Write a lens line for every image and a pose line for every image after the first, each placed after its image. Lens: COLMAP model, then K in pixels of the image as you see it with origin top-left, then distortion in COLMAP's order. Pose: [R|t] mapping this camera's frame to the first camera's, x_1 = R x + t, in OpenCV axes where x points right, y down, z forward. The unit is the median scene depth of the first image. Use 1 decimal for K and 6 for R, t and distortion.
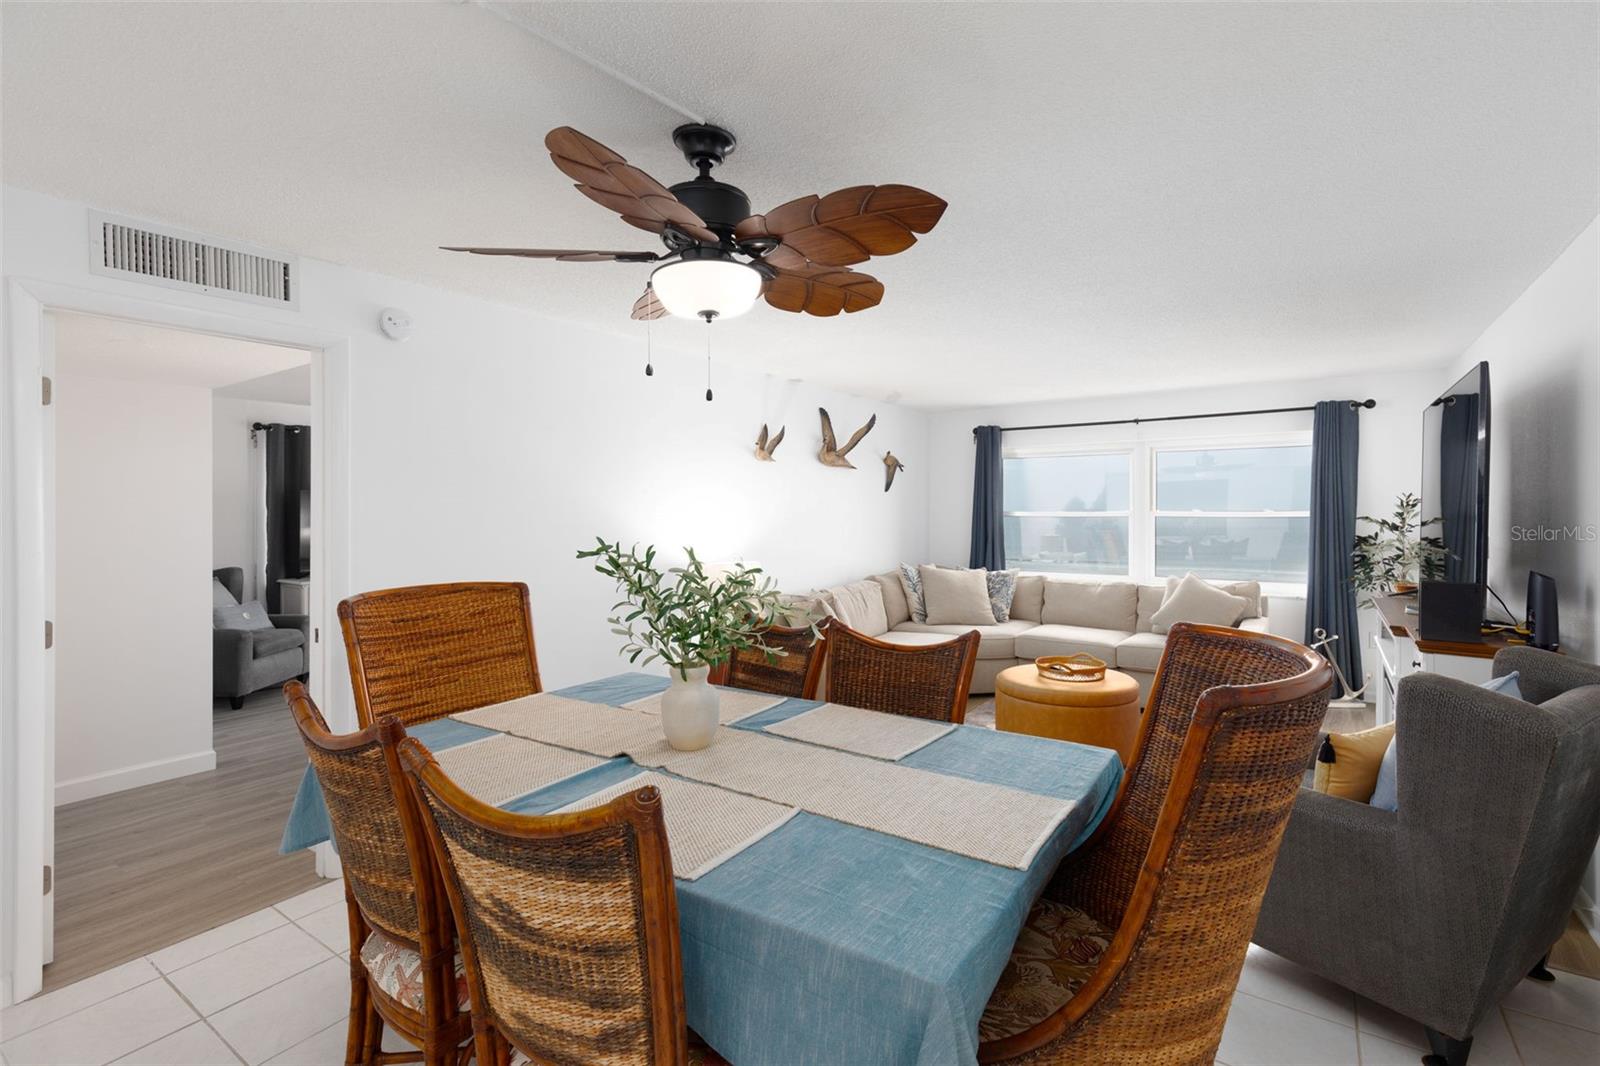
lens RADIAL K [[719.8, 0, 827.2], [0, 719.8, 515.5], [0, 0, 1]] dist [0.000596, 0.000181]
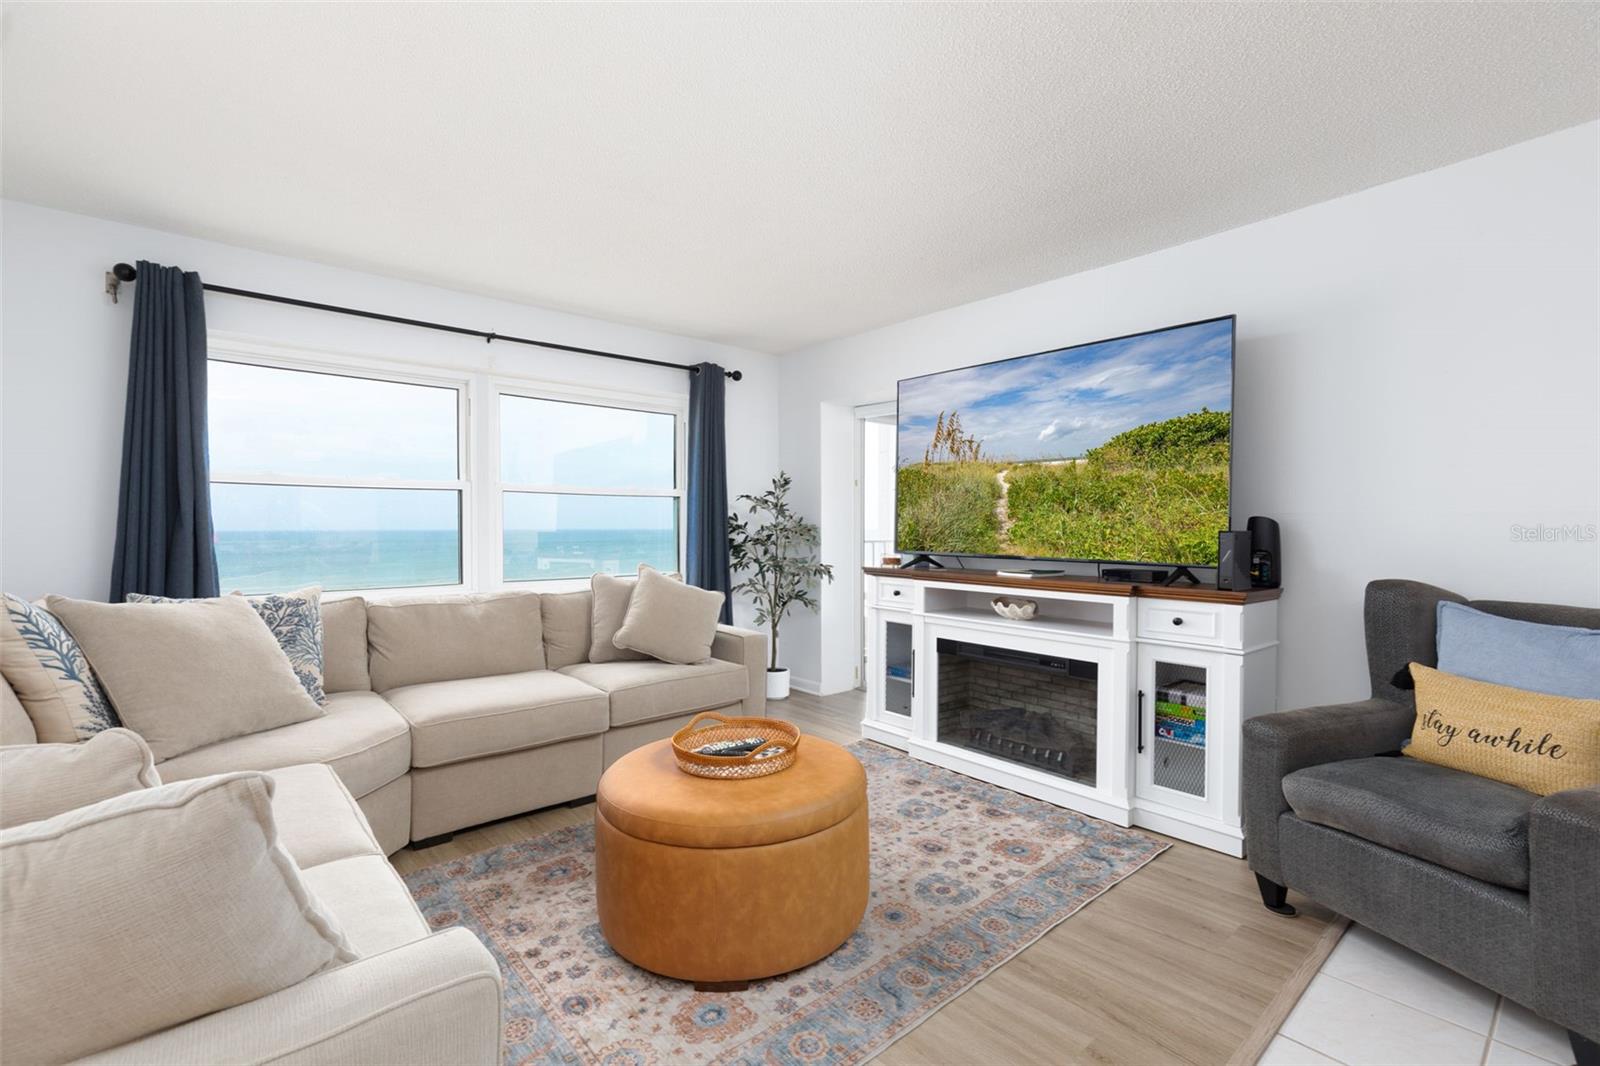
lens RADIAL K [[719.8, 0, 801.4], [0, 719.8, 528.1], [0, 0, 1]] dist [0.000596, 0.000181]
pose [[0.252361, -0.001179, 0.967632, -0.124281], [0.002883, 0.999996, 0.000466, 0.041311], [-0.967629, 0.002672, 0.252364, 0.644741]]
